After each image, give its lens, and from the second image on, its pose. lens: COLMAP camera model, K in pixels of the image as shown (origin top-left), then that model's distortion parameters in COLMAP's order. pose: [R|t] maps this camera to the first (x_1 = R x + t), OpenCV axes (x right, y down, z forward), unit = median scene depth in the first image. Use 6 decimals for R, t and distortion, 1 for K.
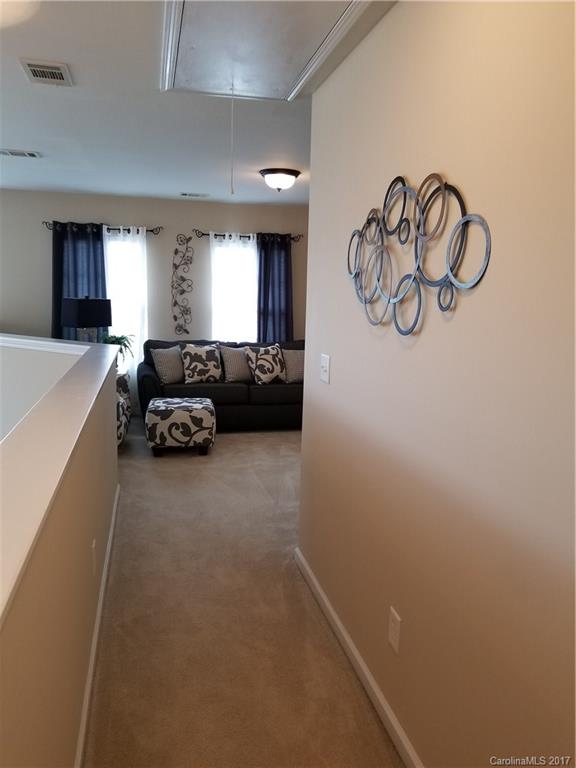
lens RADIAL K [[603.3, 0, 288.0], [0, 603.3, 384.0], [0, 0, 1]] dist [0.080974, -0.121338]
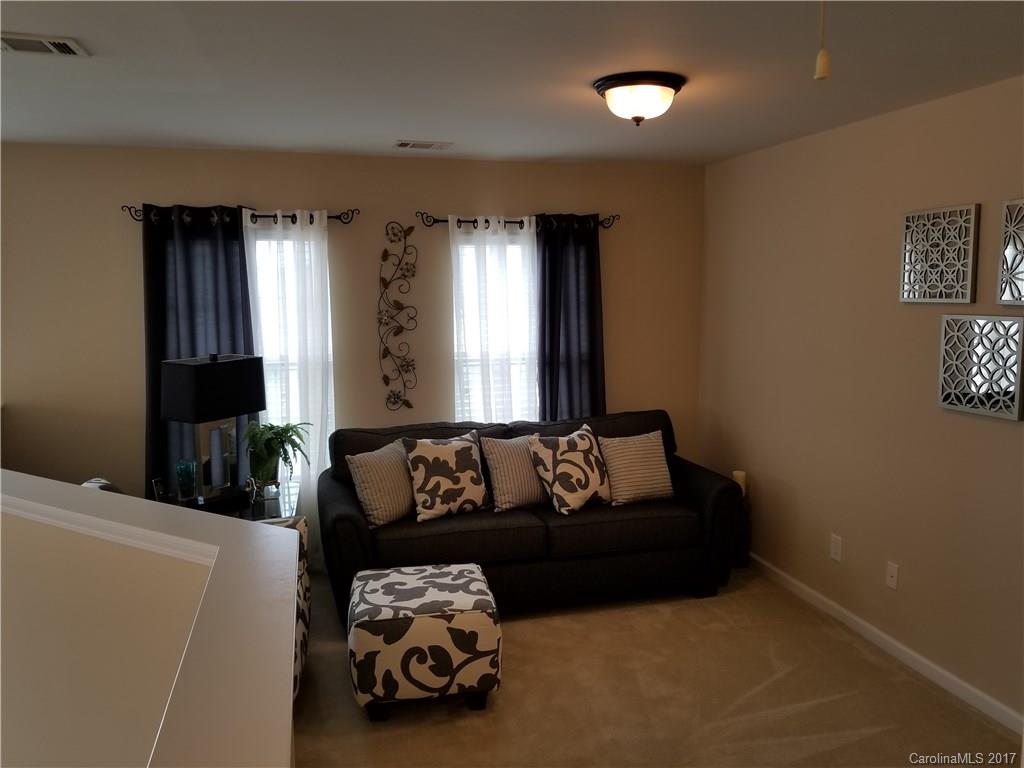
lens RADIAL K [[804.4, 0, 512.0], [0, 804.4, 384.0], [0, 0, 1]] dist [0.080974, -0.121338]
pose [[0.999179, -0.034213, 0.021677, -0.100418], [0.034799, 0.999022, -0.027263, -0.090016], [-0.020723, 0.027995, 0.999393, 0.325935]]
